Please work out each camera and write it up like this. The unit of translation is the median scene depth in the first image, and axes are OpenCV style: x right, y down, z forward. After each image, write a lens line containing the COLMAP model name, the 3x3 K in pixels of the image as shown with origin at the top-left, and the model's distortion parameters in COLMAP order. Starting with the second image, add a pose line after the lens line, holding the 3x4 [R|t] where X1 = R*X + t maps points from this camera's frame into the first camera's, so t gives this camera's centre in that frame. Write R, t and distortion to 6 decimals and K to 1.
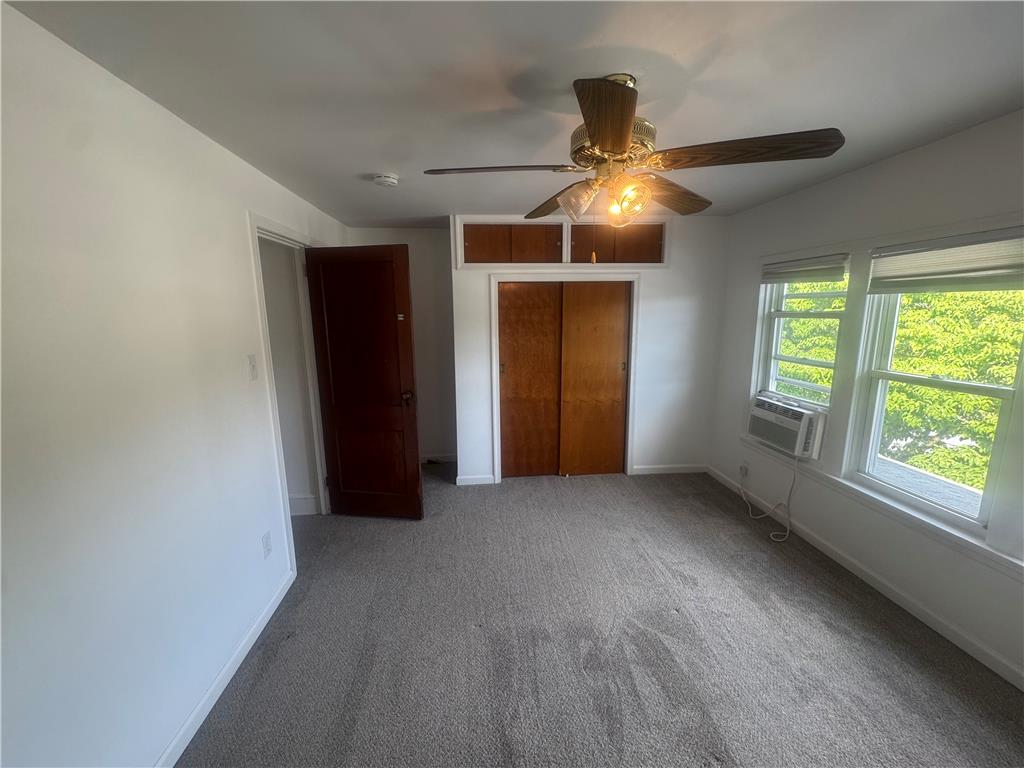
lens RADIAL K [[412.4, 0, 516.0], [0, 412.4, 387.9], [0, 0, 1]] dist [0.001740, -0.000498]
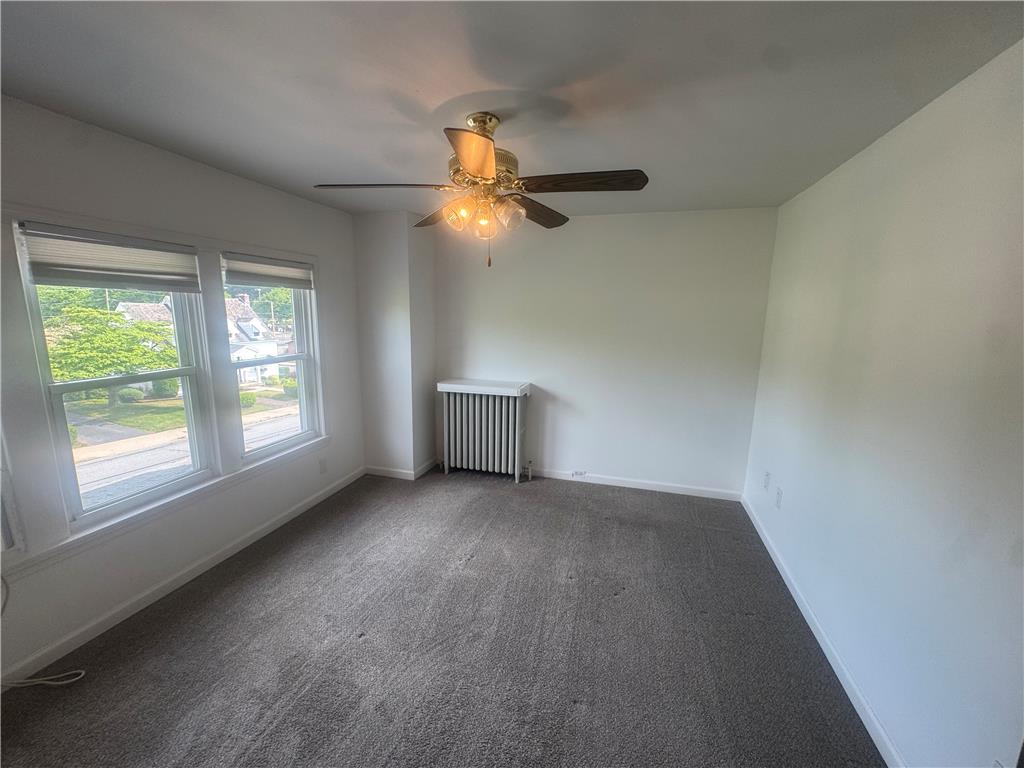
lens RADIAL K [[412.4, 0, 516.2], [0, 412.4, 381.6], [0, 0, 1]] dist [0.001740, -0.000498]
pose [[-0.924490, -0.089958, 0.370441, -0.496265], [0.048058, 0.936501, 0.347357, -0.671890], [-0.378166, 0.338930, -0.861462, 3.264095]]
